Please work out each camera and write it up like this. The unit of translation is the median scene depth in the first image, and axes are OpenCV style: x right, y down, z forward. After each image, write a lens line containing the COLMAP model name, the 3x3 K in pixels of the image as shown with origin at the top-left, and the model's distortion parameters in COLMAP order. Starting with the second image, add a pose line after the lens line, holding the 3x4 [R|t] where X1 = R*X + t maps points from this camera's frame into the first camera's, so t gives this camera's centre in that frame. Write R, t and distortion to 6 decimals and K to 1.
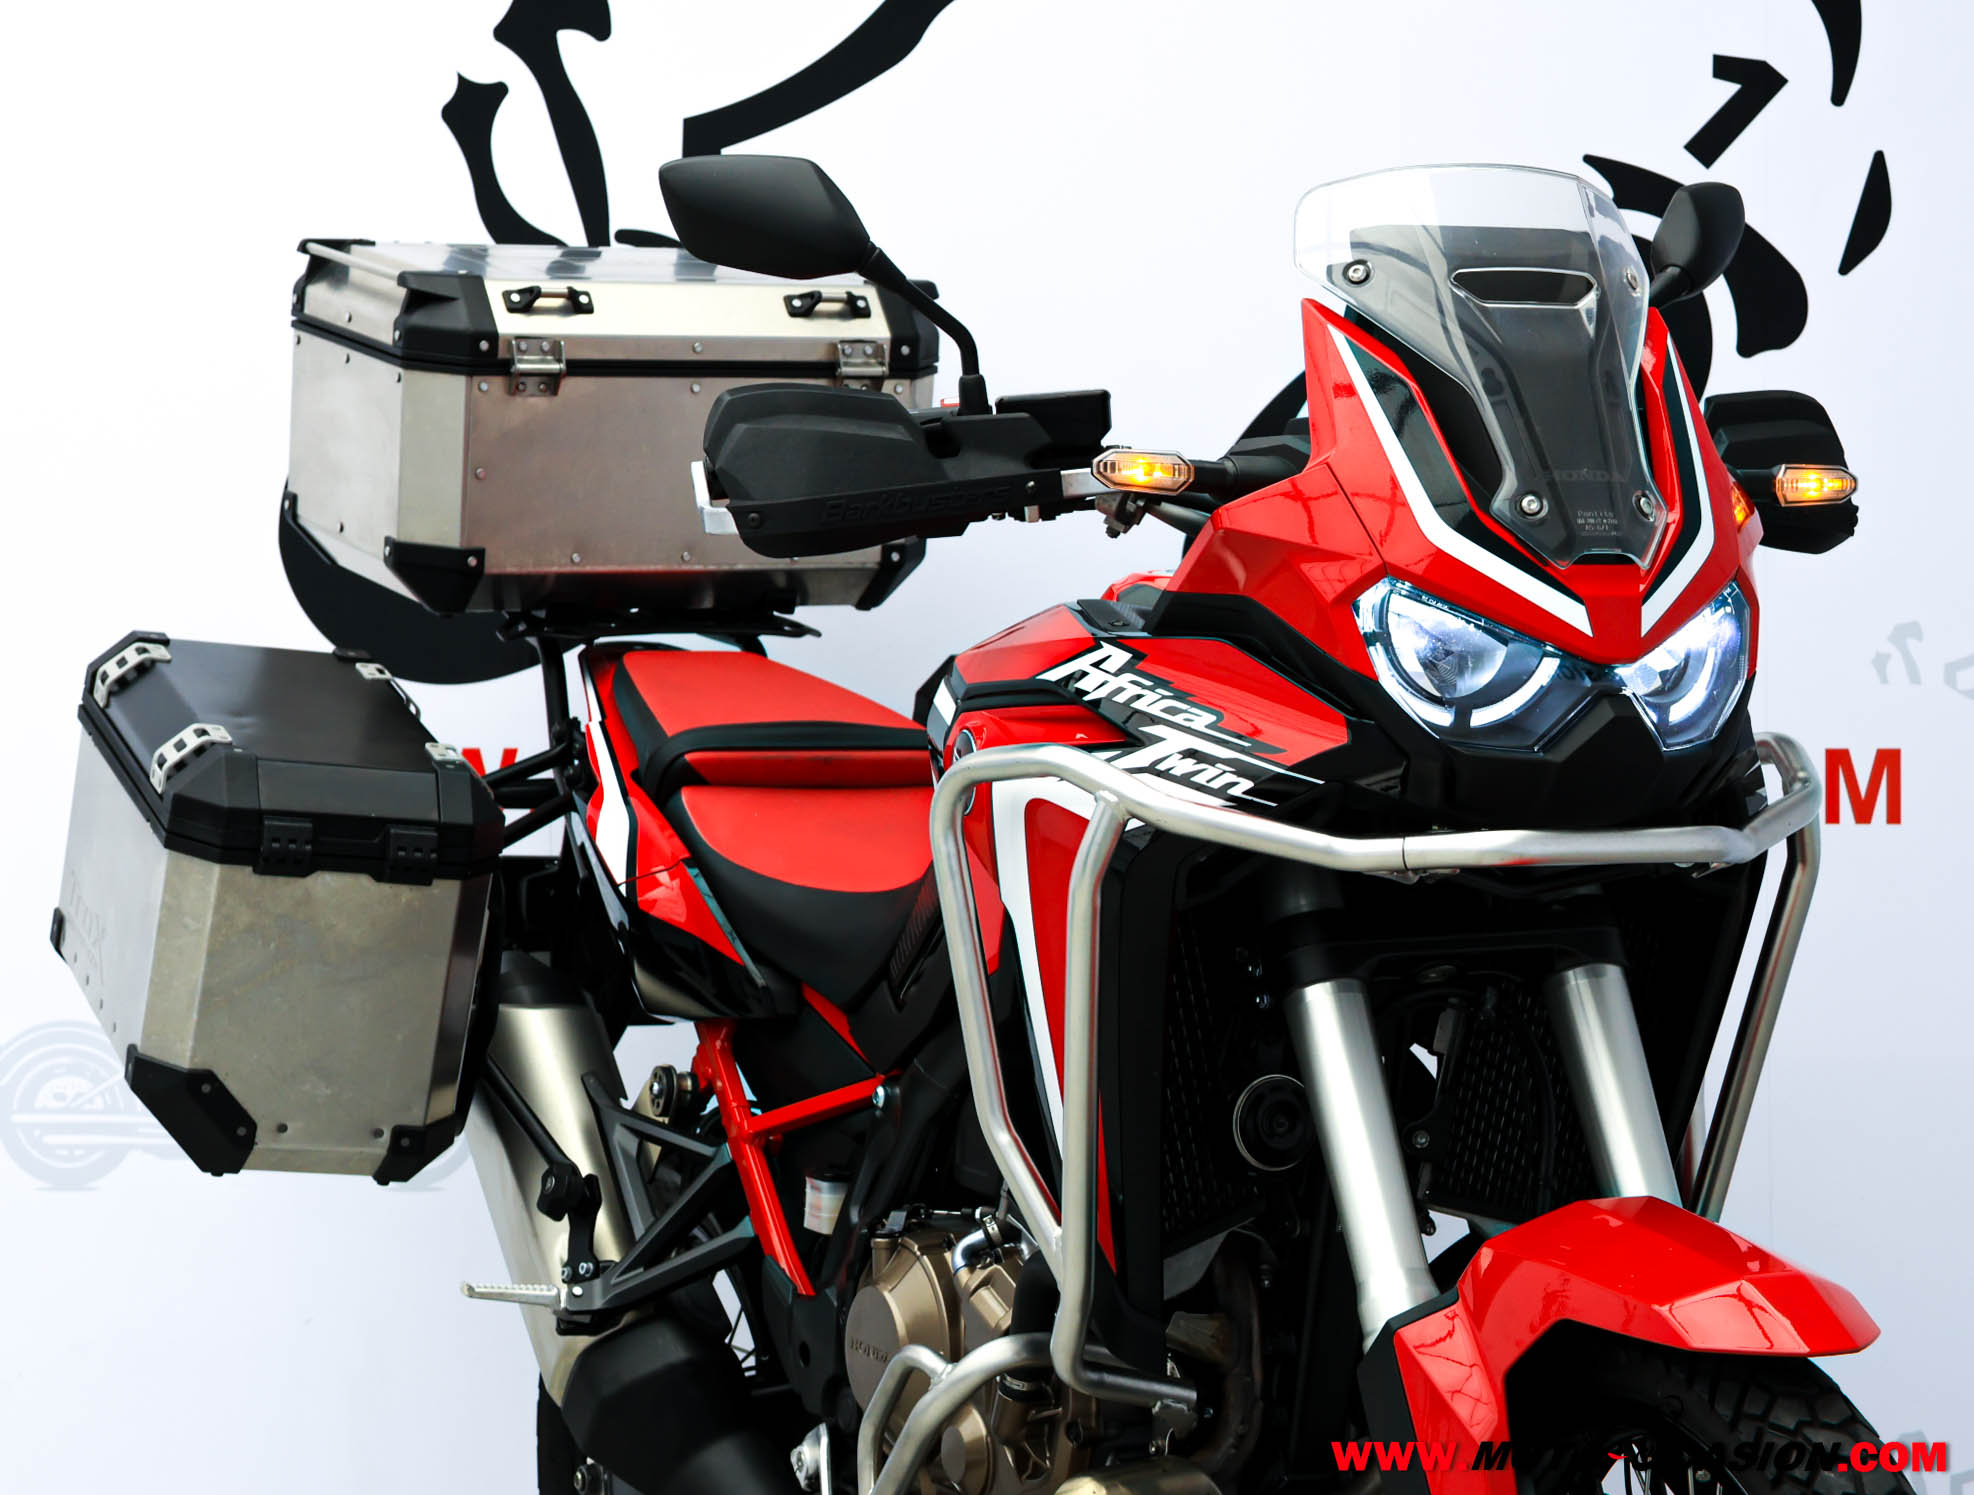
lens RADIAL K [[4460.3, 0, 986.8], [0, 4460.3, 748.6], [0, 0, 1]] dist [0.297694, 0.000000]
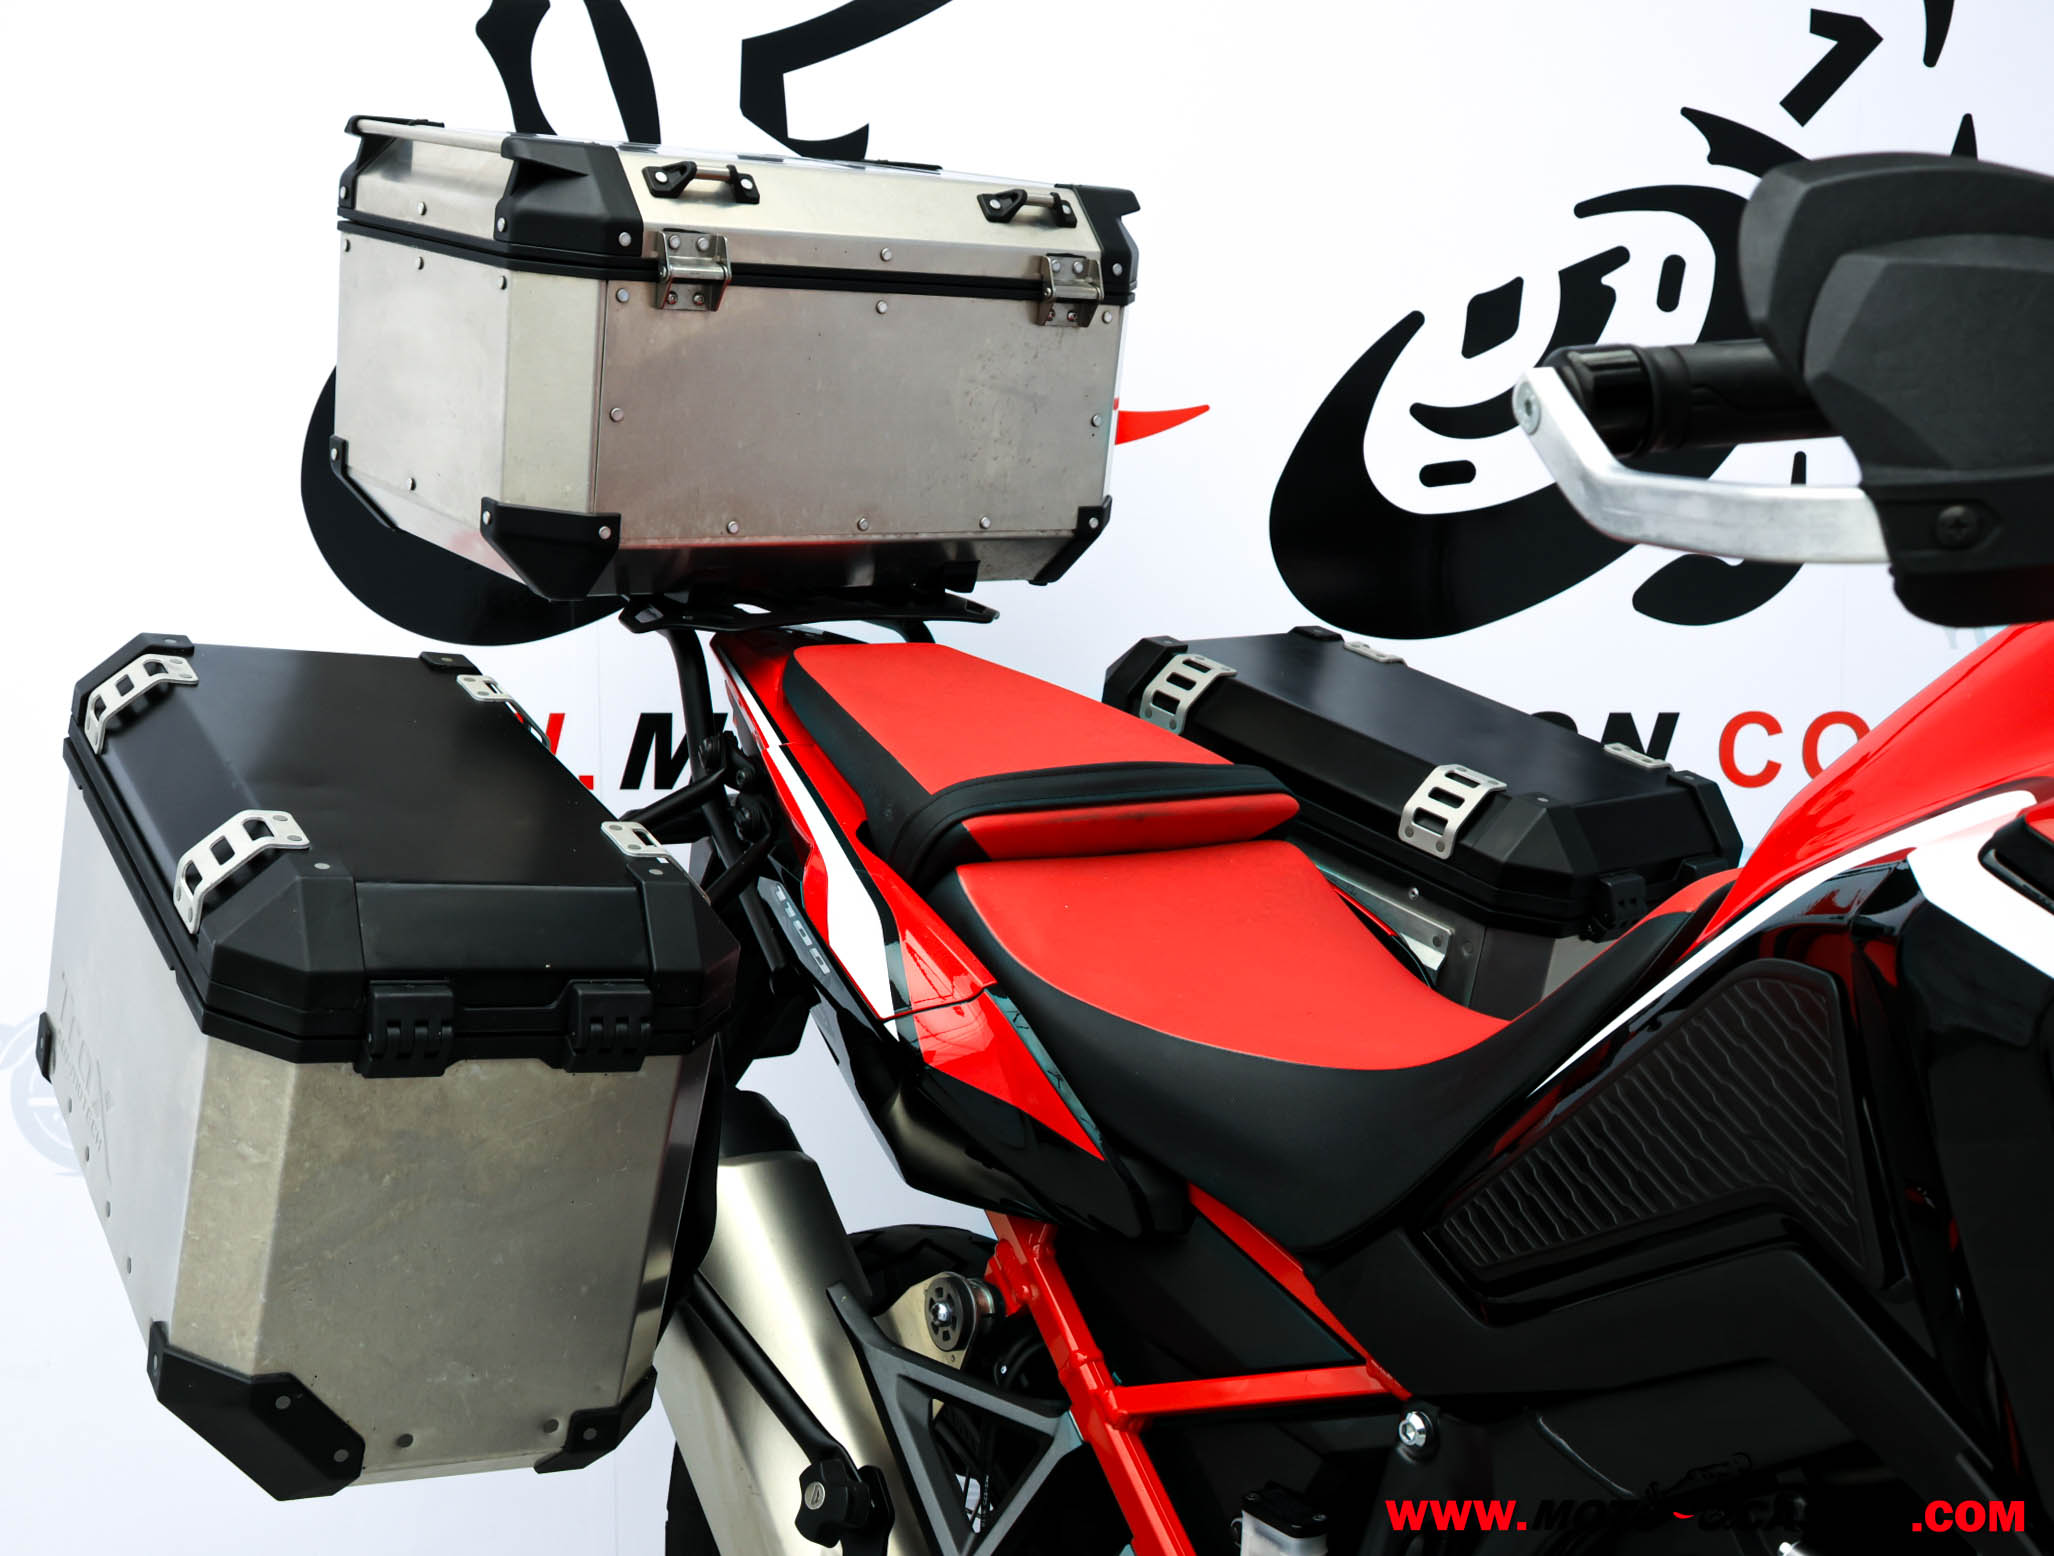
lens RADIAL K [[2378.1, 0, 1027.3], [0, 2378.1, 774.6], [0, 0, 1]] dist [-0.002557, 0.000000]
pose [[0.986207, -0.011686, 0.165104, -0.113477], [-0.001561, 0.996804, 0.079874, -0.033973], [-0.165510, -0.079029, 0.983037, 0.605912]]
